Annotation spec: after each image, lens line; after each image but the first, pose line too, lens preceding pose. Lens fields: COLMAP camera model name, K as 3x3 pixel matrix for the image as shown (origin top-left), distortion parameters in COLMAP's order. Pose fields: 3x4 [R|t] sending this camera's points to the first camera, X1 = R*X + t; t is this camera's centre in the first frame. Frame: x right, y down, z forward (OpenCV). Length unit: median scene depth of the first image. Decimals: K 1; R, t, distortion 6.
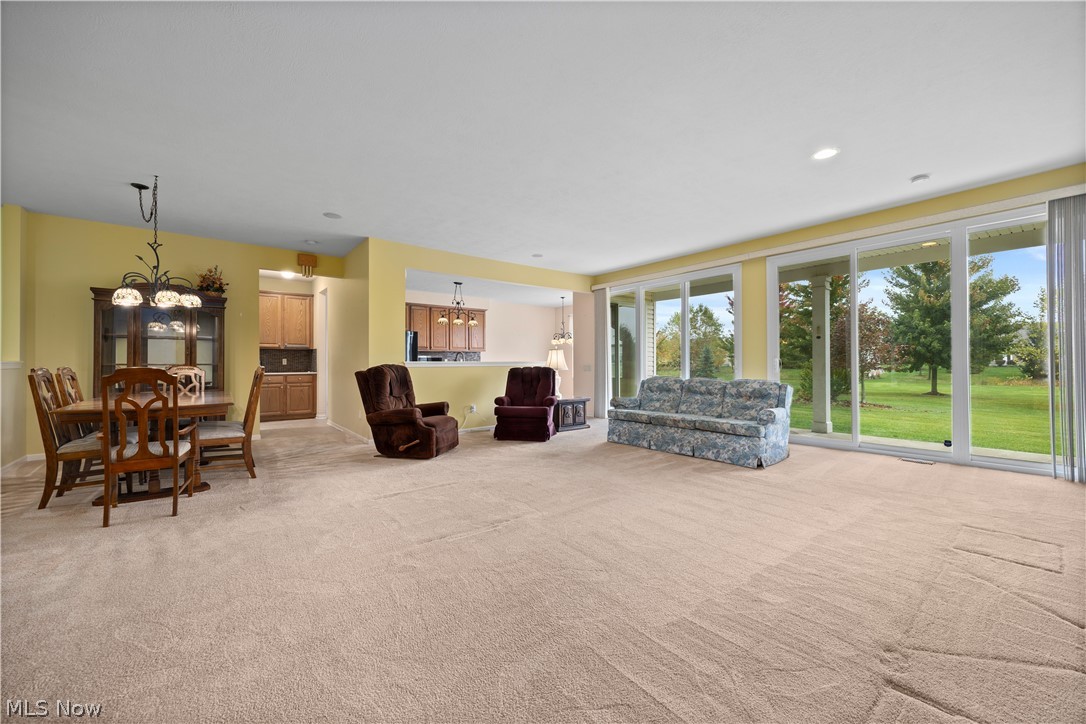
lens RADIAL K [[443.1, 0, 545.0], [0, 443.1, 362.9], [0, 0, 1]] dist [0.004584, -0.000908]
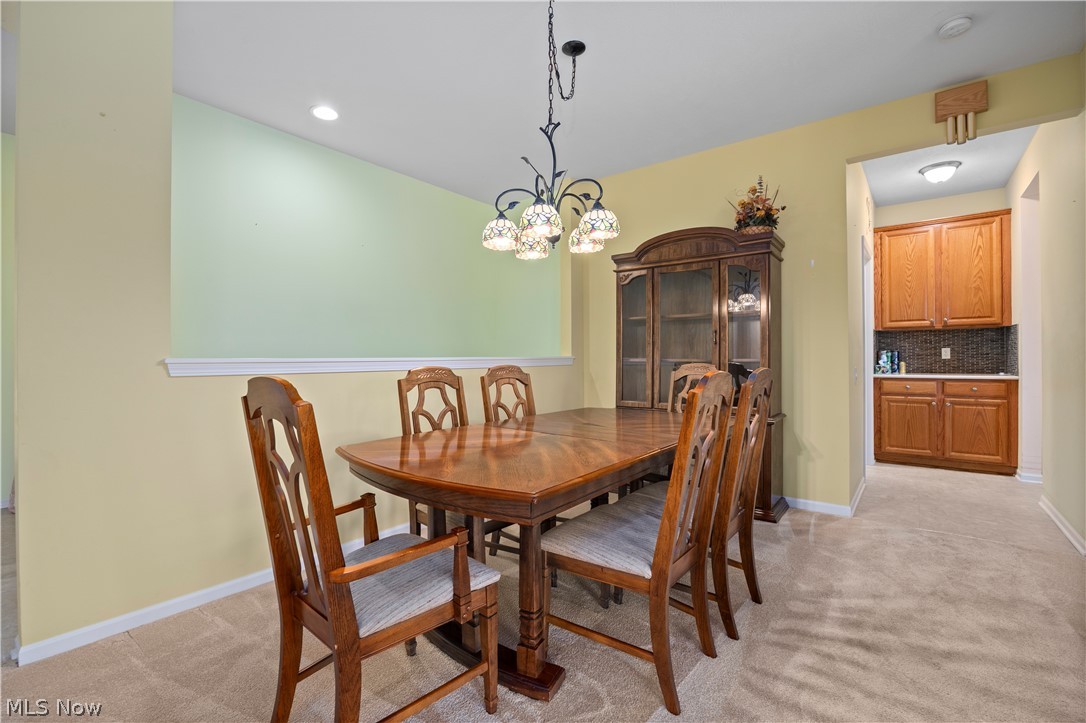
lens RADIAL K [[487.9, 0, 530.1], [0, 487.9, 358.8], [0, 0, 1]] dist [-0.018102, 0.002022]
pose [[0.246968, 0.001060, -0.969023, -0.163652], [0.006916, 0.999972, 0.002857, -0.001500], [0.968999, -0.007408, 0.246954, 0.398900]]
